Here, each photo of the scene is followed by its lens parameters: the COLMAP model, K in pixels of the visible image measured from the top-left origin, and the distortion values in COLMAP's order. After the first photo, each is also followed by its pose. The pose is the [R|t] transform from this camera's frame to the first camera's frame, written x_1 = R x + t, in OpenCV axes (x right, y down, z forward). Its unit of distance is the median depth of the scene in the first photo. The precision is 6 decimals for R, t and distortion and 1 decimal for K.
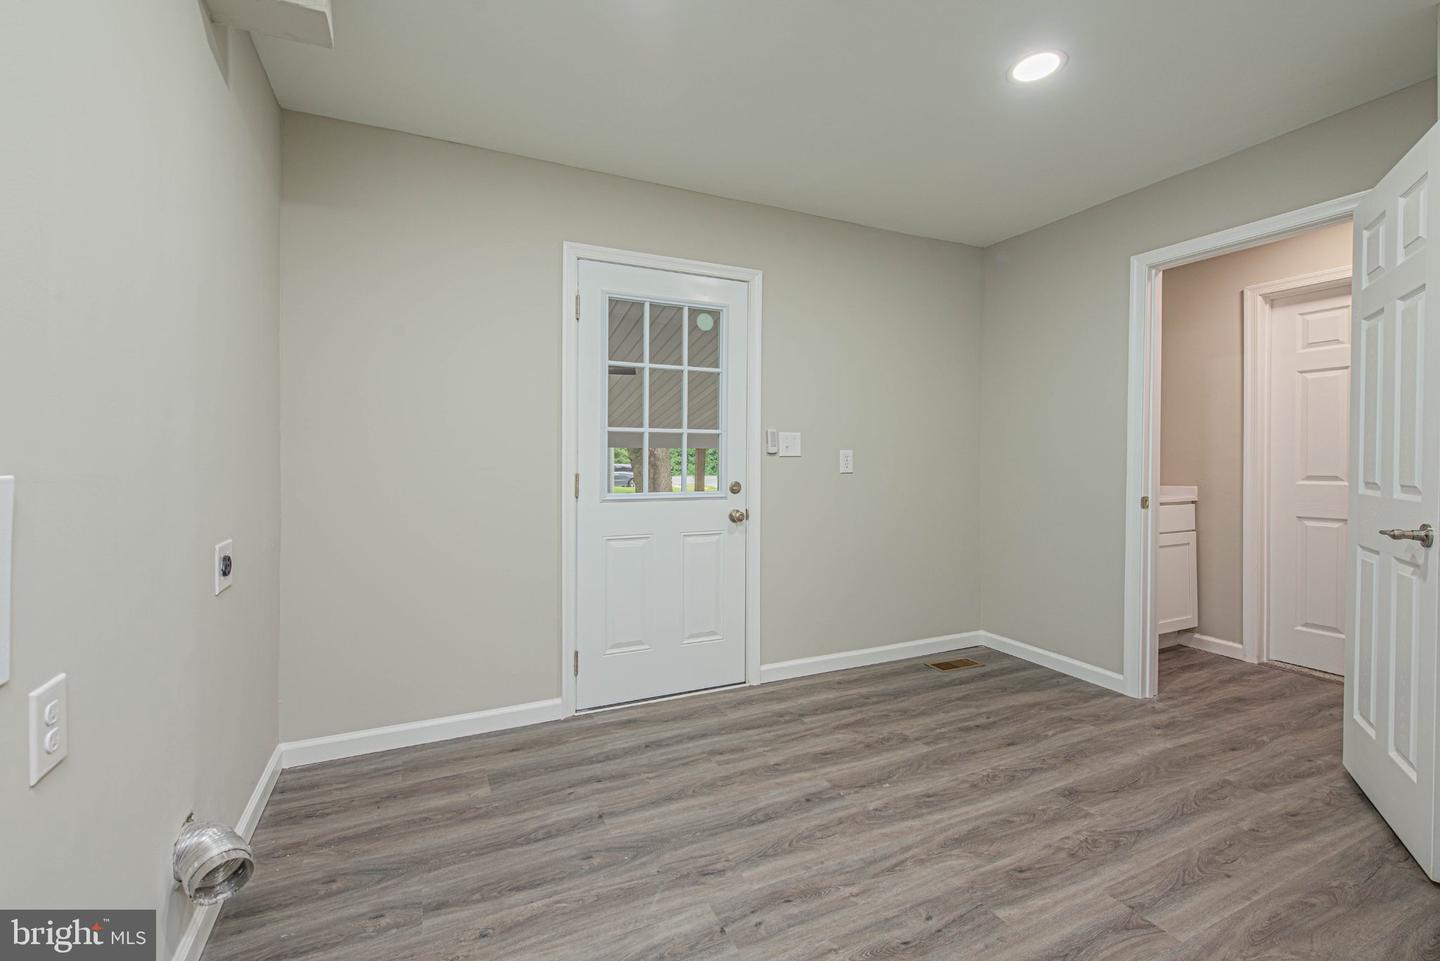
lens RADIAL K [[568.6, 0, 716.7], [0, 568.6, 472.5], [0, 0, 1]] dist [0.003373, 0.000023]
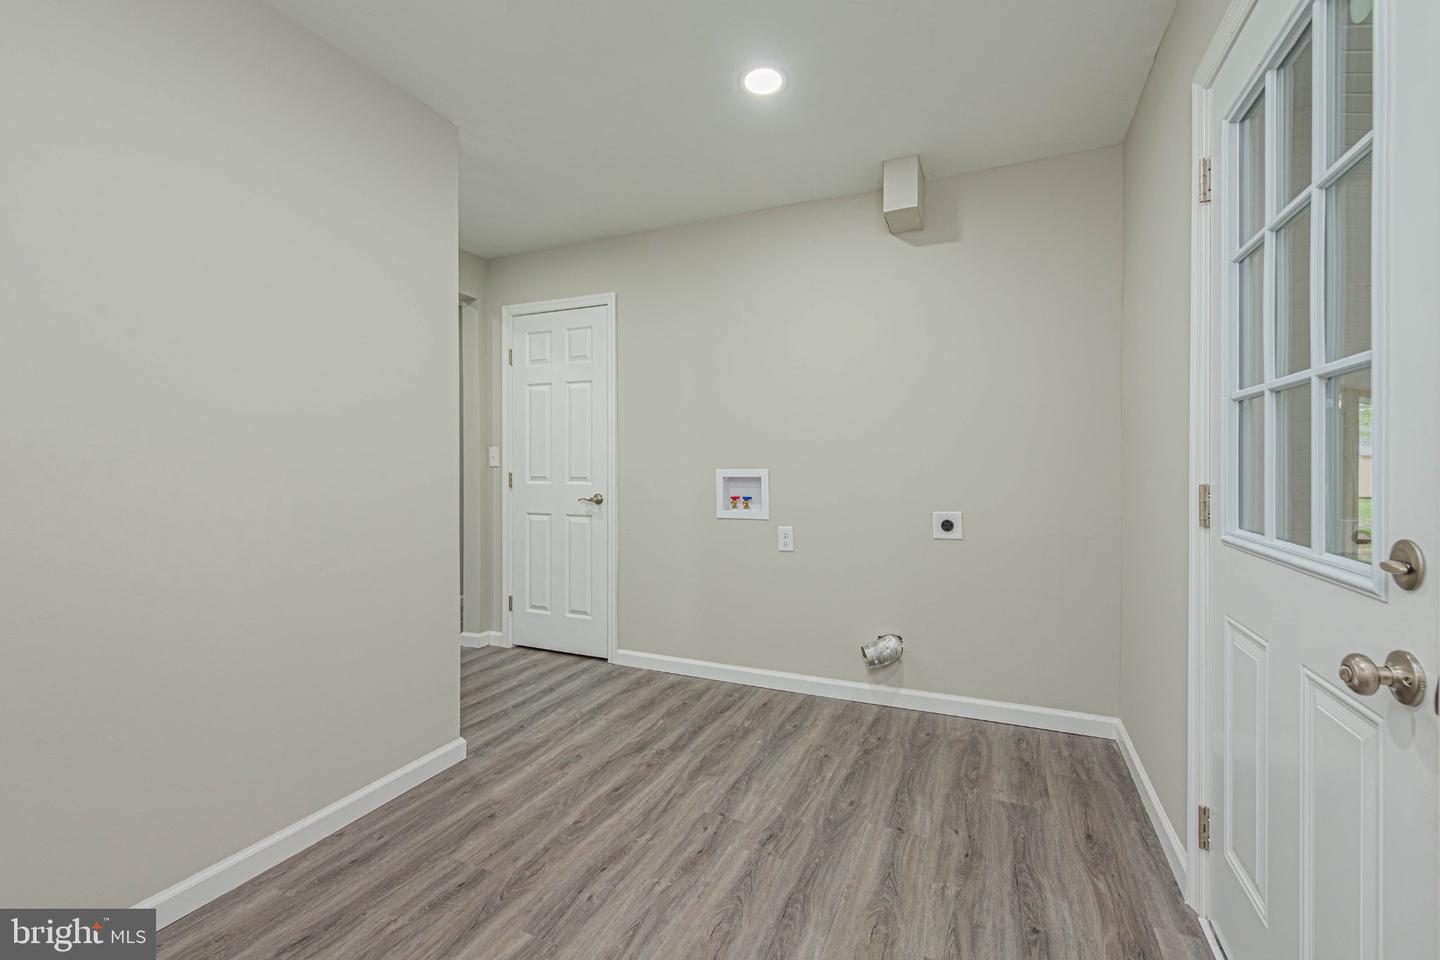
lens RADIAL K [[568.6, 0, 716.7], [0, 568.6, 472.0], [0, 0, 1]] dist [0.003373, 0.000023]
pose [[-0.767801, 0.009394, -0.640620, 0.773514], [-0.008269, 0.999664, 0.024569, -0.063167], [0.640635, 0.024161, -0.767465, 1.737834]]
